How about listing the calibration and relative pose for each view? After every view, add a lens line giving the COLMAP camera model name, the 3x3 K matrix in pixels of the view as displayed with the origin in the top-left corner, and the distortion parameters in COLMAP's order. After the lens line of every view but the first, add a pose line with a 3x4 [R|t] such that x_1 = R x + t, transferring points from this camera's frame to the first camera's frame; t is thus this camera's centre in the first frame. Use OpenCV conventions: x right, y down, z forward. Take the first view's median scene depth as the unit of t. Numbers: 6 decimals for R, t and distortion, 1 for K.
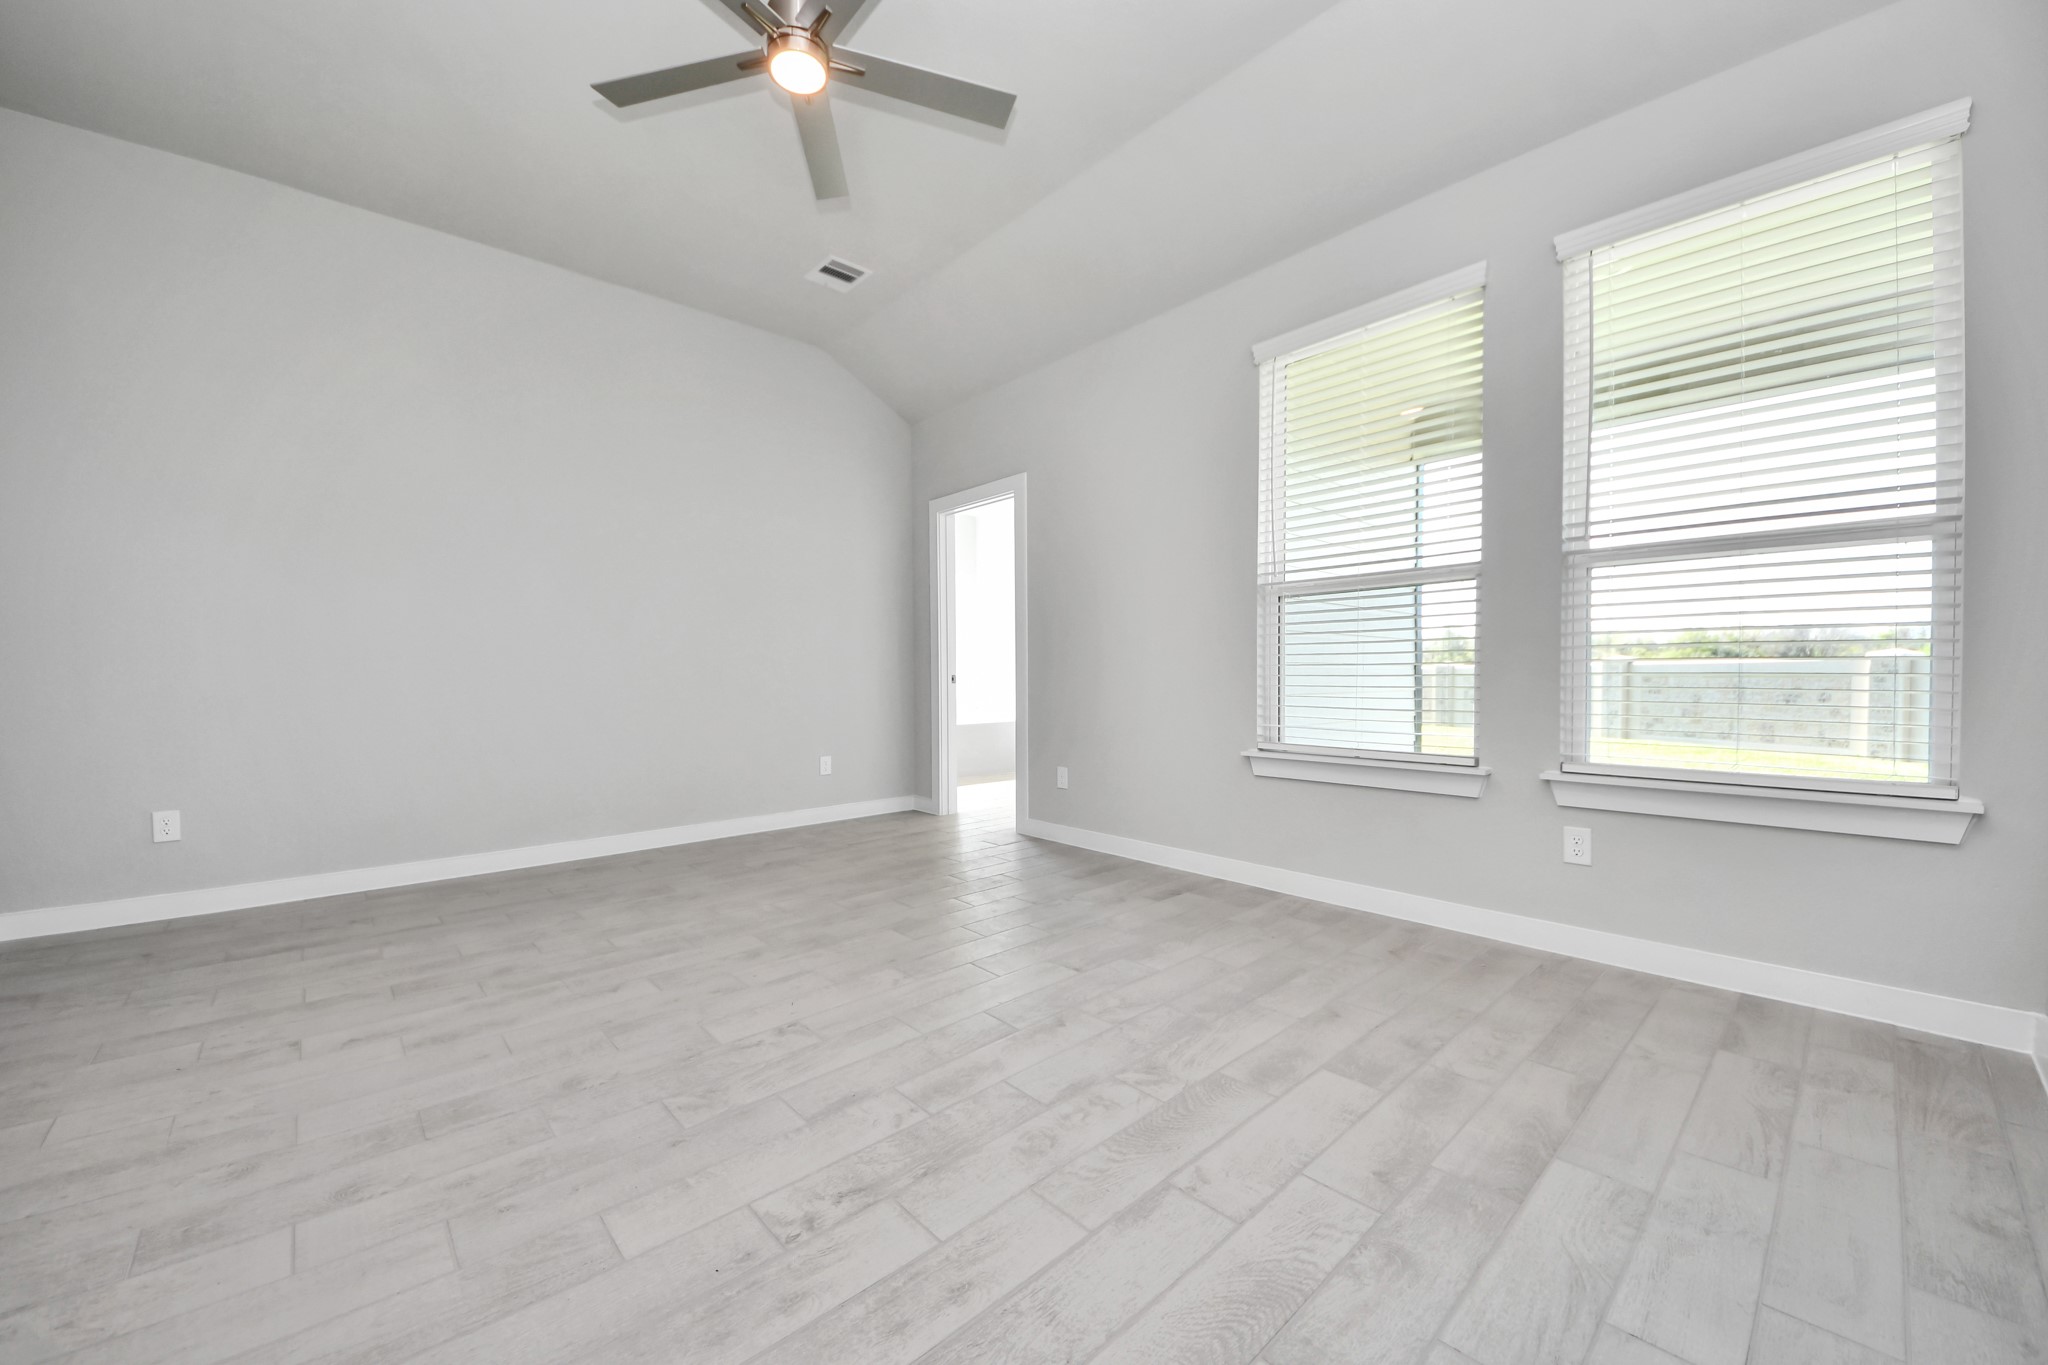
lens RADIAL K [[762.7, 0, 1024.0], [0, 762.7, 682.5], [0, 0, 1]] dist [0.028747, -0.018132]
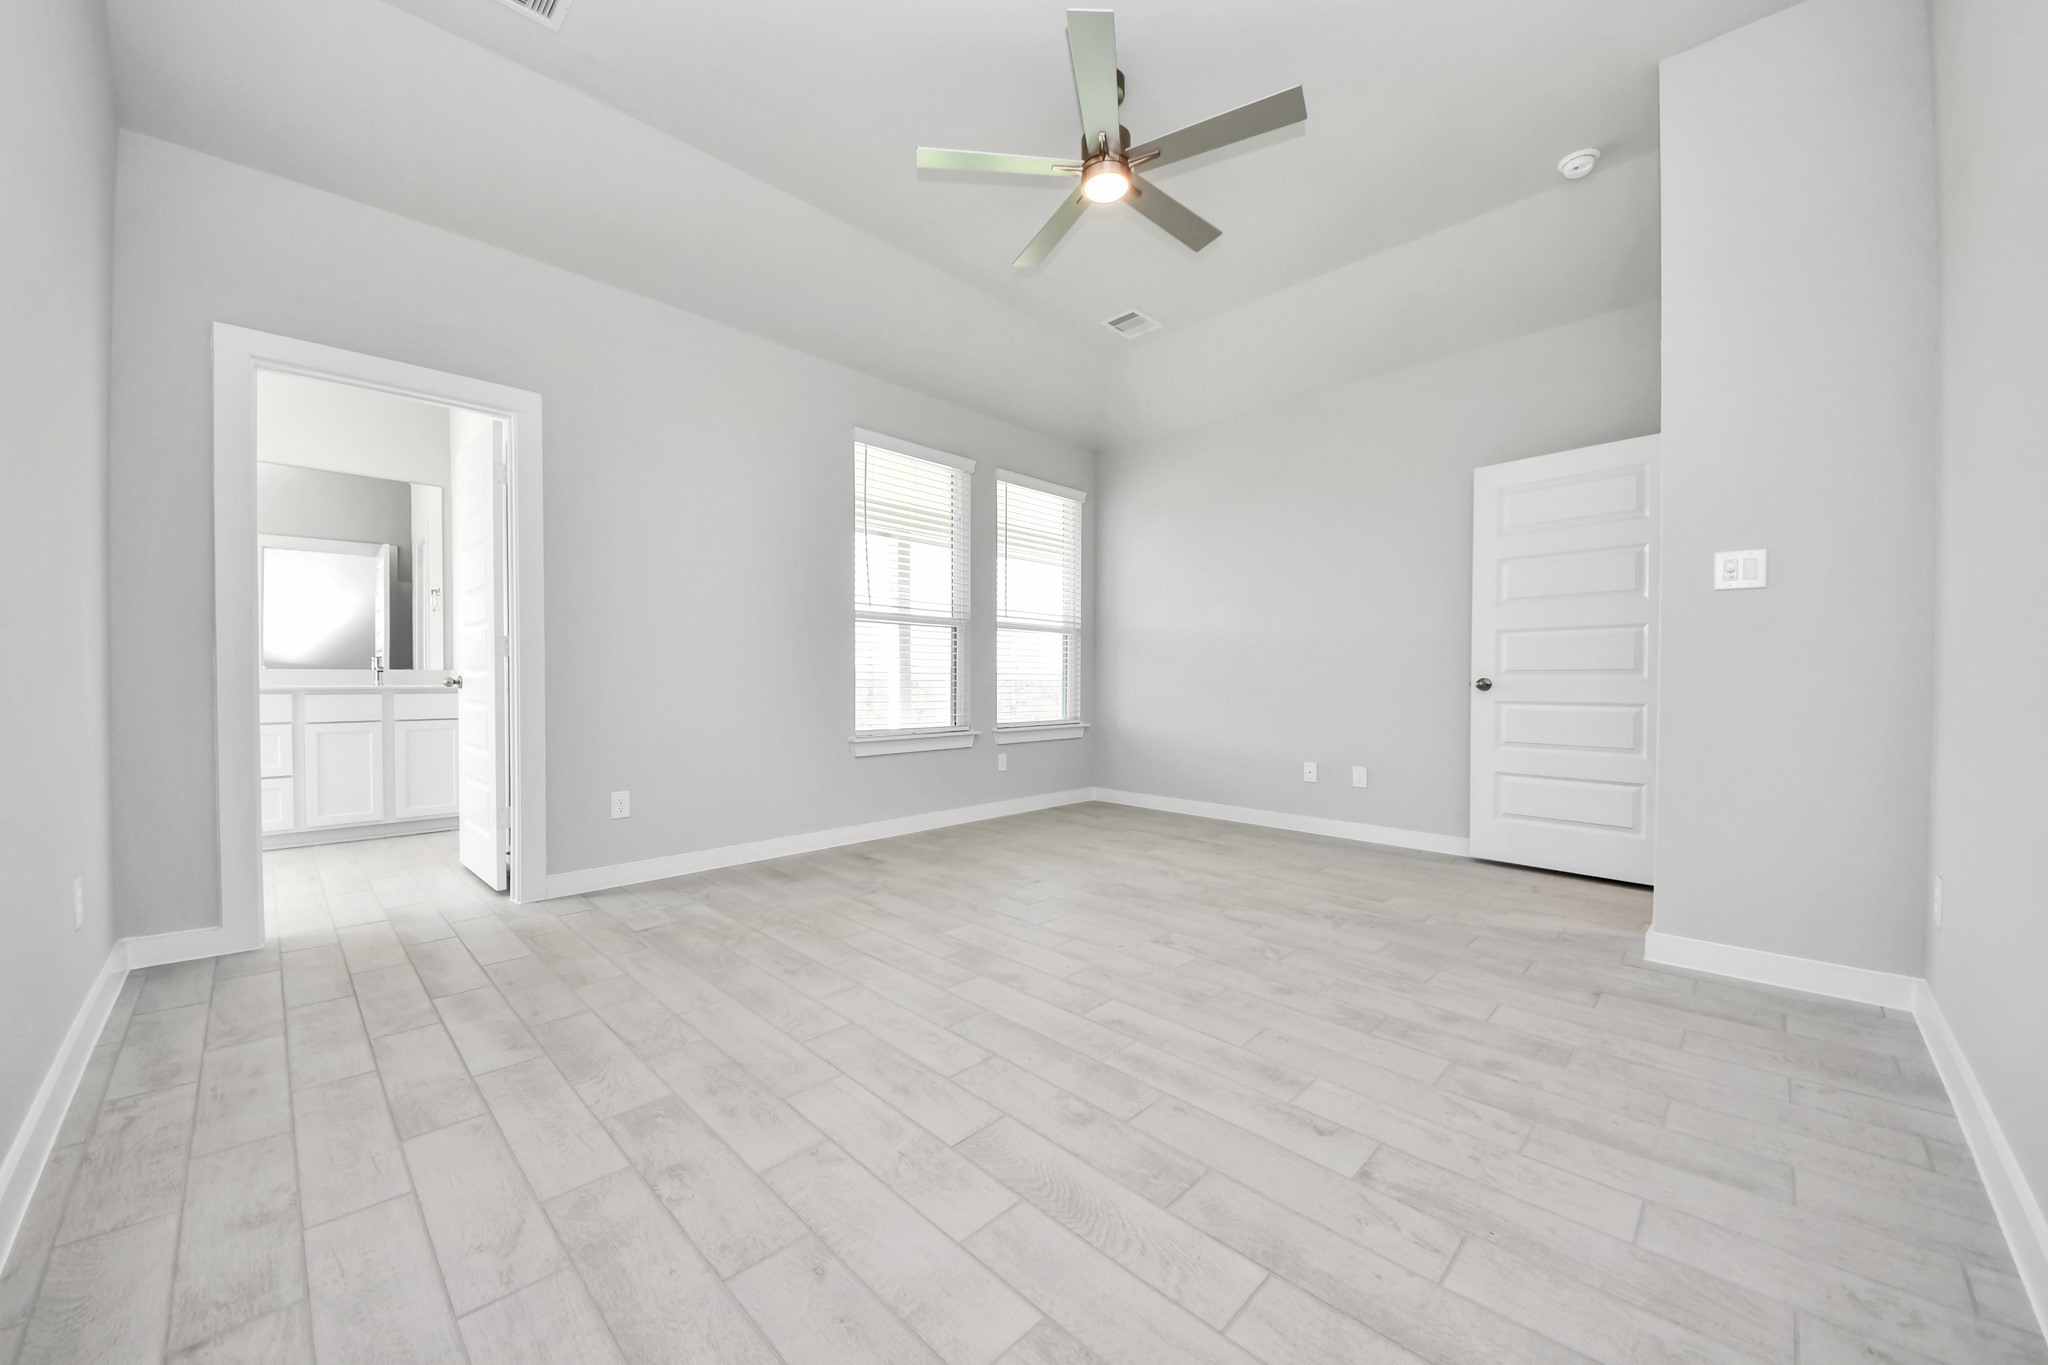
lens RADIAL K [[729.2, 0, 1022.1], [0, 729.2, 671.0], [0, 0, 1]] dist [0.047522, -0.030944]
pose [[-0.043302, 0.021349, 0.998834, -1.403750], [0.006009, 0.999759, -0.021108, 0.005958], [-0.999044, 0.005088, -0.043420, 1.153482]]
